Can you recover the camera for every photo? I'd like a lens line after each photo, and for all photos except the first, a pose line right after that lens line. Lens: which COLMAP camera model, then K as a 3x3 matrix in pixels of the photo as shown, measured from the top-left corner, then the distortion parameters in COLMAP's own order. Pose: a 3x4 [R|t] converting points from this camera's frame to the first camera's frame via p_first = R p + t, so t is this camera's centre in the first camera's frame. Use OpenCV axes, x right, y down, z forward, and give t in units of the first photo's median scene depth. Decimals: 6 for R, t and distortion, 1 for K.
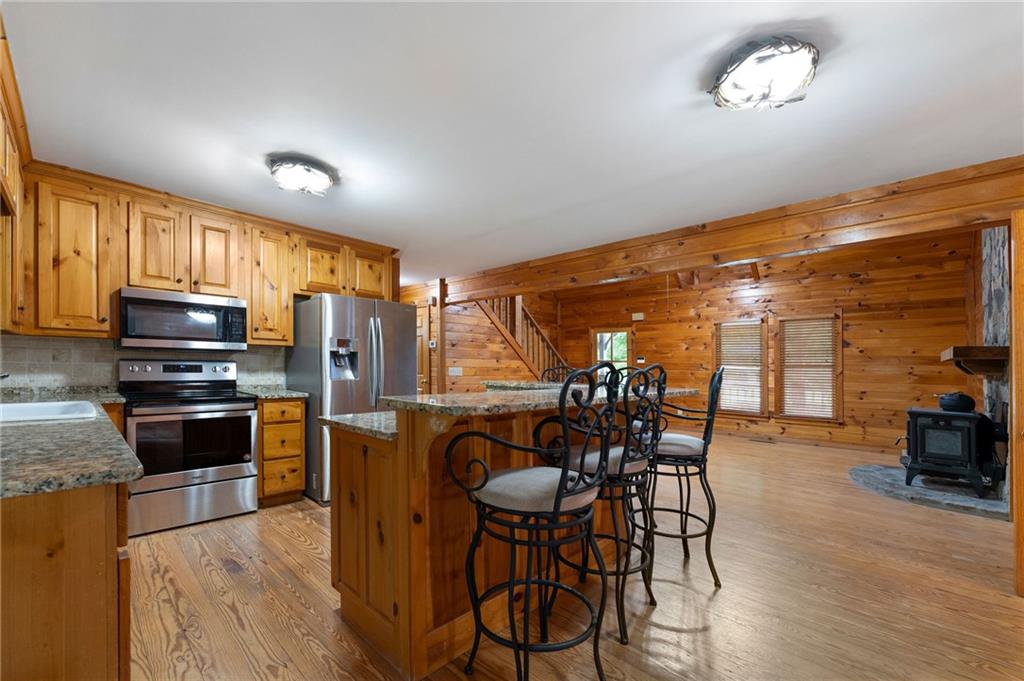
lens RADIAL K [[415.5, 0, 516.7], [0, 415.5, 372.5], [0, 0, 1]] dist [0.003016, 0.000459]
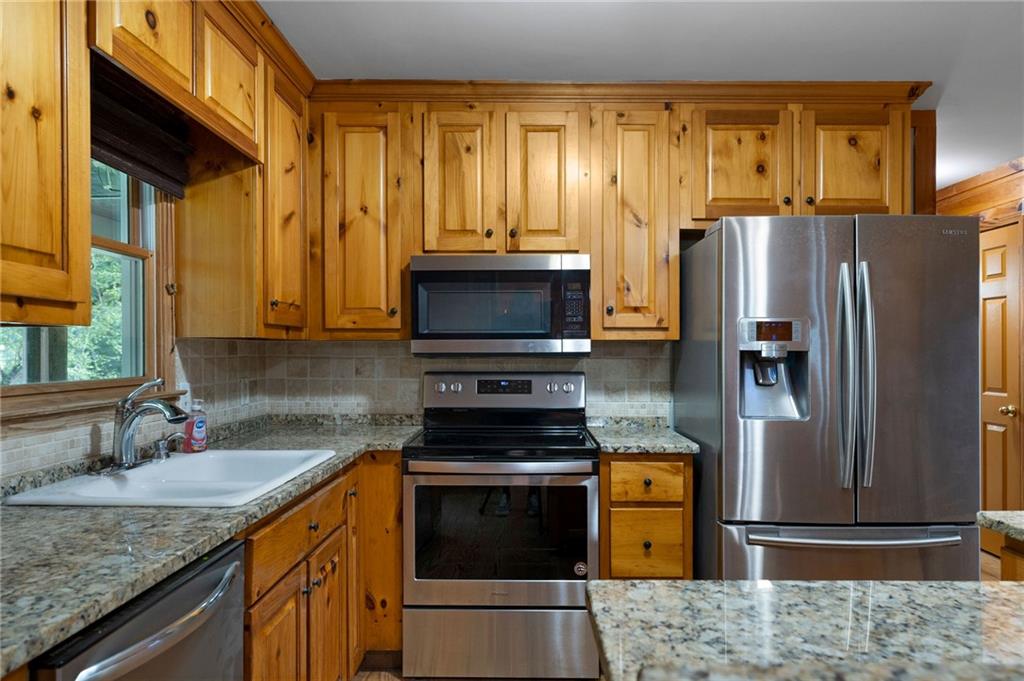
lens RADIAL K [[690.2, 0, 527.5], [0, 690.2, 371.5], [0, 0, 1]] dist [0.000418, 0.004530]
pose [[0.674783, 0.004995, -0.737999, -0.077444], [-0.001025, 0.999982, 0.005831, -0.035457], [0.738015, -0.003179, 0.674777, 0.373921]]
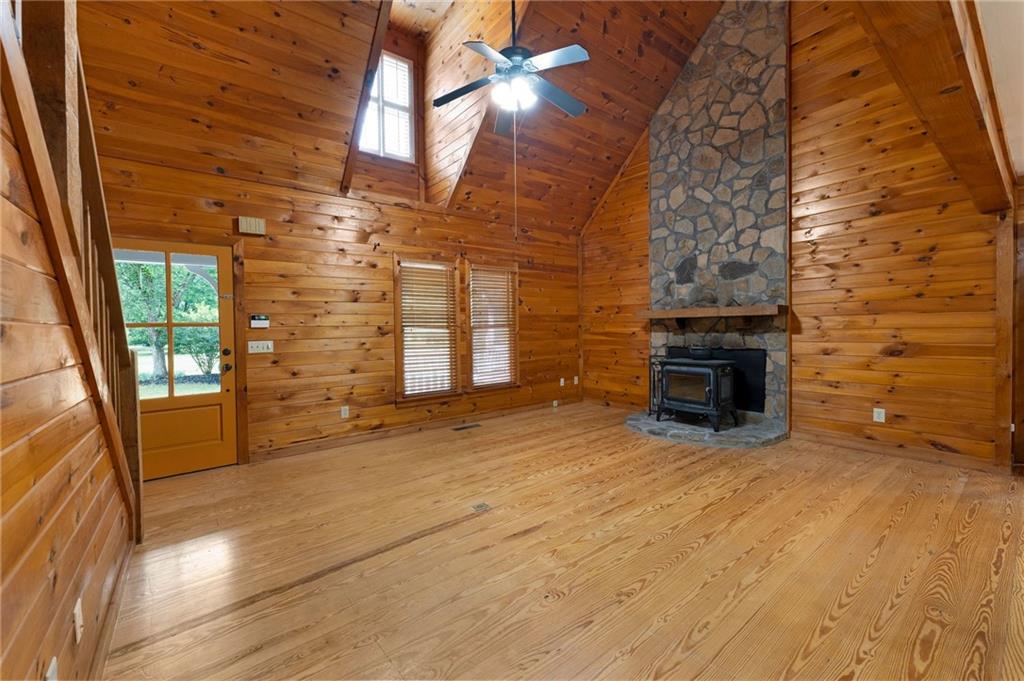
lens RADIAL K [[415.5, 0, 502.0], [0, 415.5, 328.6], [0, 0, 1]] dist [0.003016, 0.000459]
pose [[0.165319, -0.018709, 0.986063, -0.282924], [0.032841, 0.999370, 0.013456, -0.046797], [-0.985693, 0.030159, 0.165829, 1.631662]]
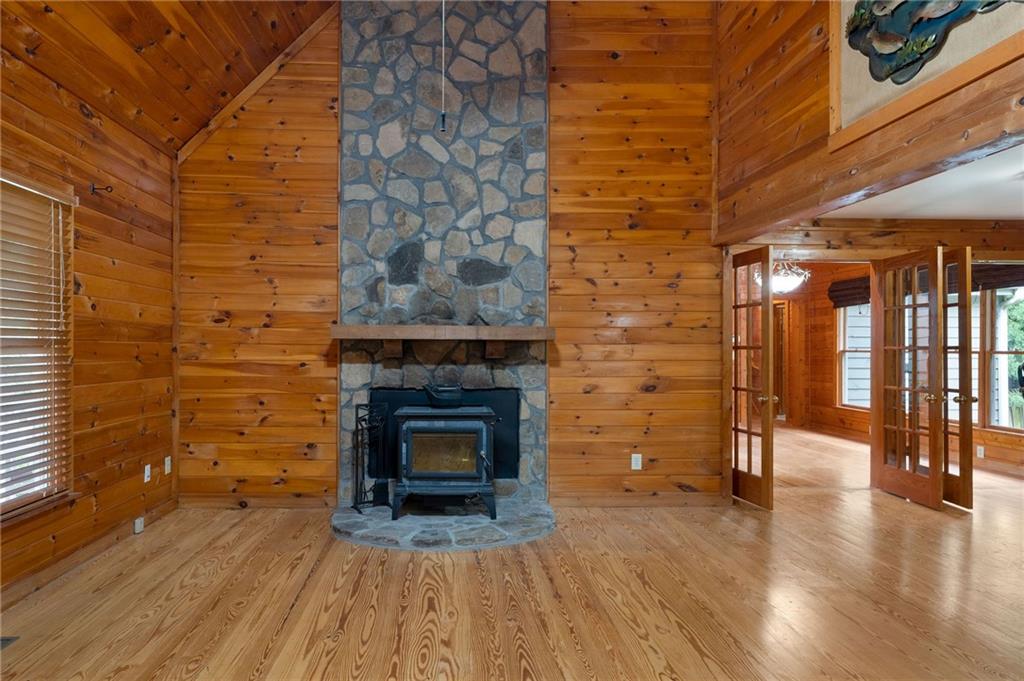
lens RADIAL K [[624.9, 0, 461.5], [0, 624.9, 344.6], [0, 0, 1]] dist [-0.001112, 0.000212]
pose [[-0.712151, -0.011394, 0.701934, 0.230645], [-0.004728, 0.999923, 0.011433, -0.049762], [-0.702011, 0.004823, -0.712150, 2.098989]]
